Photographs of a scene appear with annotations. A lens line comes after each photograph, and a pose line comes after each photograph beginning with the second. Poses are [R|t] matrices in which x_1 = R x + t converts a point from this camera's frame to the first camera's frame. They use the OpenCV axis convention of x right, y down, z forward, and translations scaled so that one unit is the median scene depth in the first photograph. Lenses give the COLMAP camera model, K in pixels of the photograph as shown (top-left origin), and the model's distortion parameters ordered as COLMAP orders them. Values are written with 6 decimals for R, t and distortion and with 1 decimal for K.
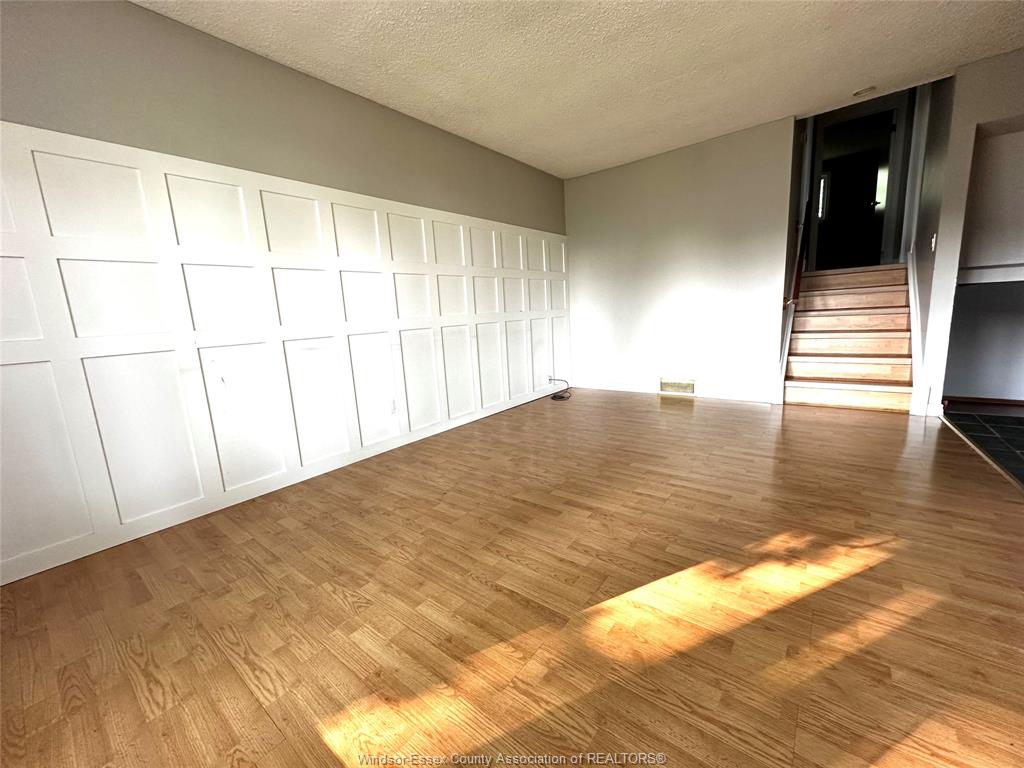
lens RADIAL K [[410.3, 0, 512.8], [0, 410.3, 384.1], [0, 0, 1]] dist [0.000175, -0.000055]
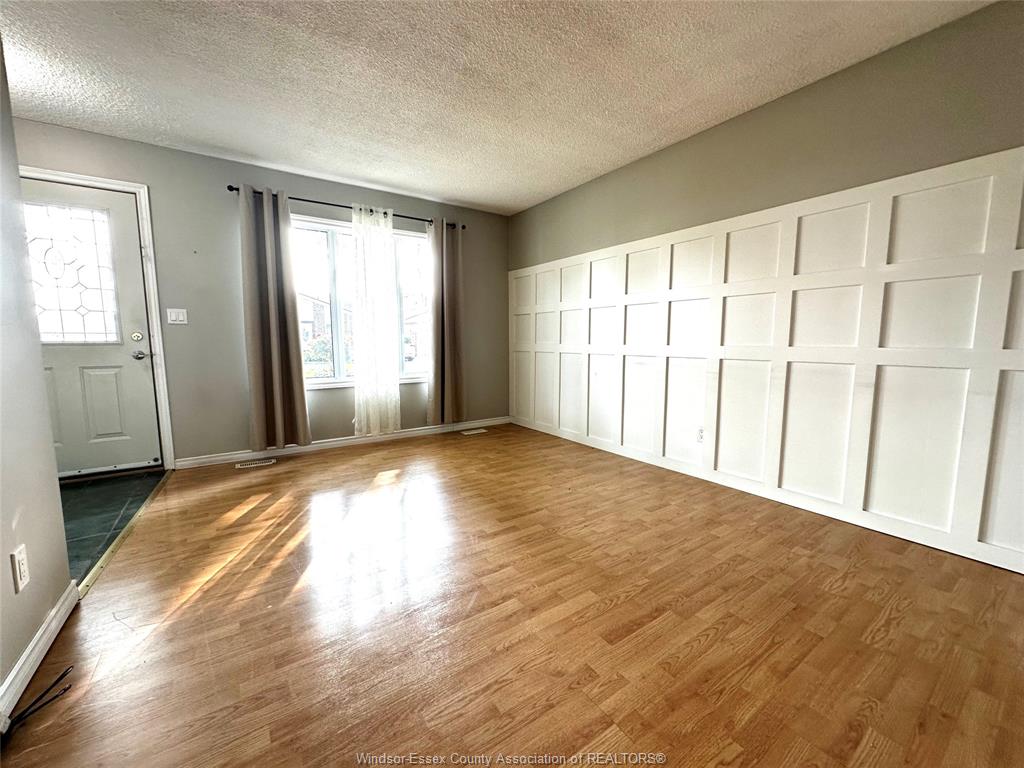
lens RADIAL K [[410.3, 0, 515.3], [0, 410.3, 383.3], [0, 0, 1]] dist [0.000175, -0.000055]
pose [[-0.289334, 0.160466, -0.943682, 0.936204], [-0.152920, 0.965439, 0.211051, -0.258426], [0.944935, 0.205372, -0.254796, 1.039533]]
